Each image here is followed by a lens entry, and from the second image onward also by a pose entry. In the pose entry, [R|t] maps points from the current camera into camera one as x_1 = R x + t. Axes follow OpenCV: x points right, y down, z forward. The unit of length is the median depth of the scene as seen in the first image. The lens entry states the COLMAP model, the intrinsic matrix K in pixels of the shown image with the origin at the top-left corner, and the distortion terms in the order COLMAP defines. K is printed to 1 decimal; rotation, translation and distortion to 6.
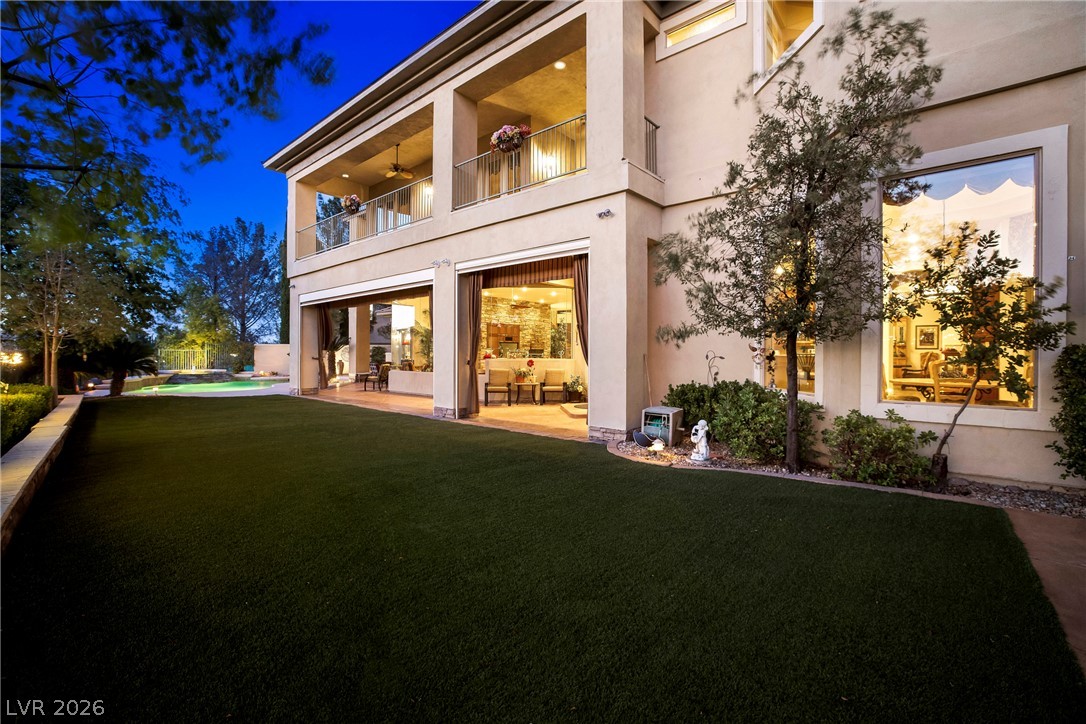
lens RADIAL K [[457.3, 0, 540.8], [0, 457.3, 352.7], [0, 0, 1]] dist [-0.000874, -0.000159]
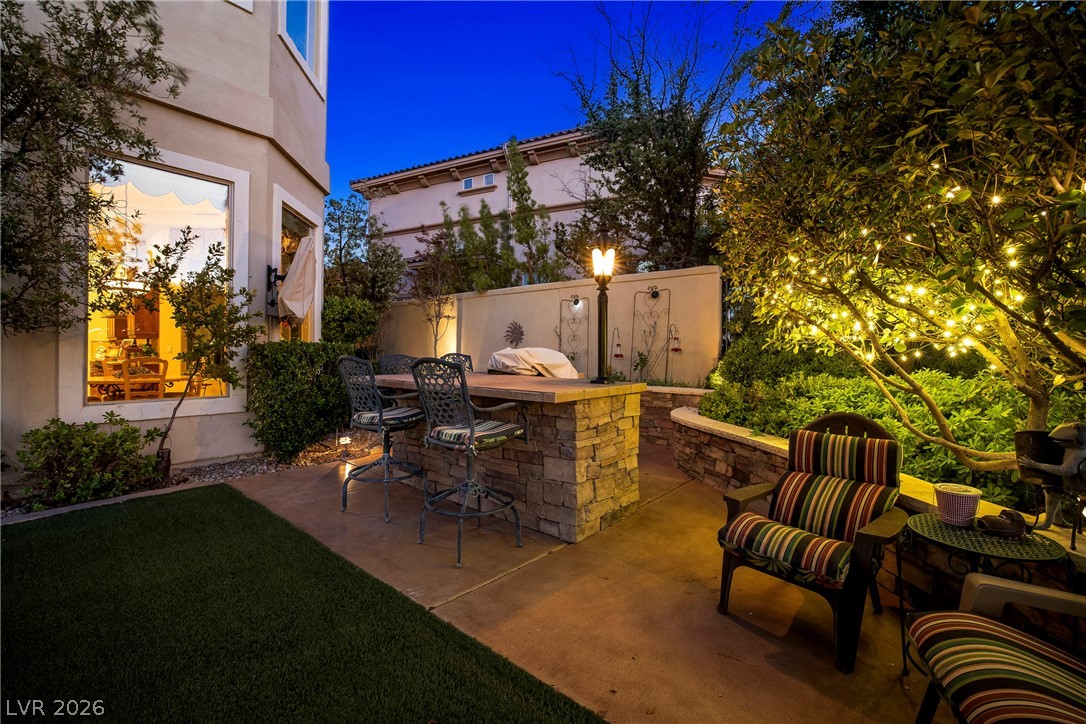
lens RADIAL K [[457.3, 0, 540.8], [0, 457.3, 352.7], [0, 0, 1]] dist [-0.000874, -0.000159]
pose [[0.038636, -0.001696, 0.999252, -0.103073], [-0.003171, 0.999993, 0.001819, 0.004569], [-0.999248, -0.003239, 0.038630, 0.128331]]
